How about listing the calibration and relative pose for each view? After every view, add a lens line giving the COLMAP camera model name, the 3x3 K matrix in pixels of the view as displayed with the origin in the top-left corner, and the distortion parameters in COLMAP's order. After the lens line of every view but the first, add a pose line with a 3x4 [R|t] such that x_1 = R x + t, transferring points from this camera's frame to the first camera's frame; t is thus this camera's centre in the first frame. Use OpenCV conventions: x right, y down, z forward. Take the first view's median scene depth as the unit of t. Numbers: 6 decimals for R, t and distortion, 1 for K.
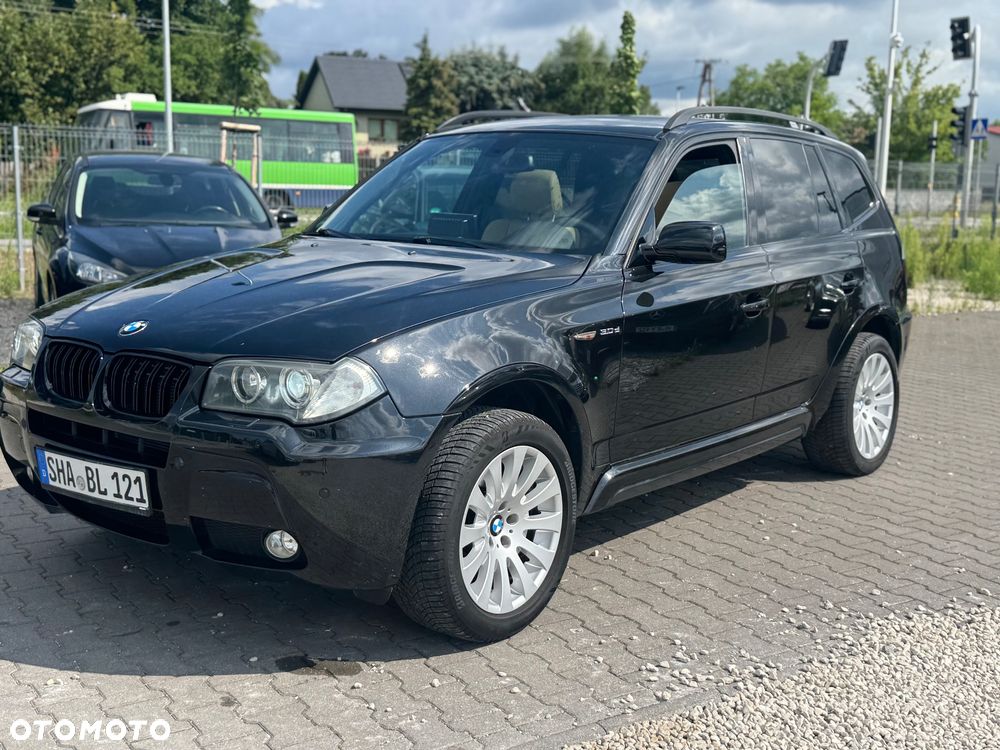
lens RADIAL K [[1183.4, 0, 494.6], [0, 1183.4, 368.0], [0, 0, 1]] dist [0.203795, -0.478207]
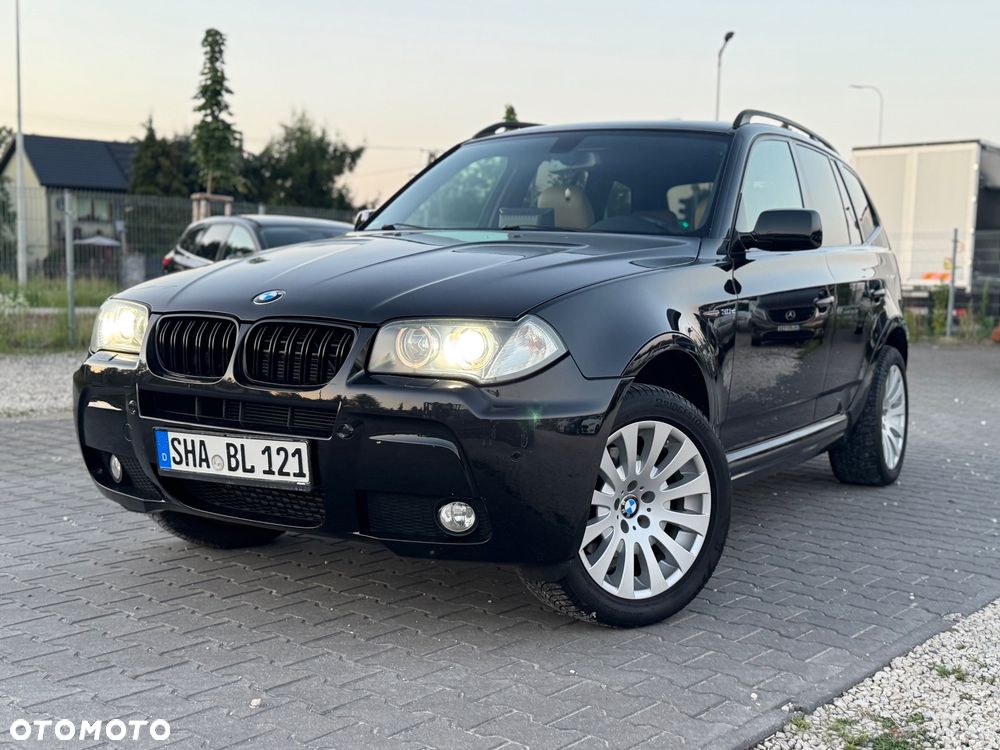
lens RADIAL K [[1182.0, 0, 512.3], [0, 1182.0, 373.9], [0, 0, 1]] dist [0.215758, -0.512880]
pose [[0.989342, -0.010823, 0.145210, -0.212292], [0.019721, 0.998005, -0.059977, 0.072975], [-0.144271, 0.062201, 0.987581, 0.051831]]
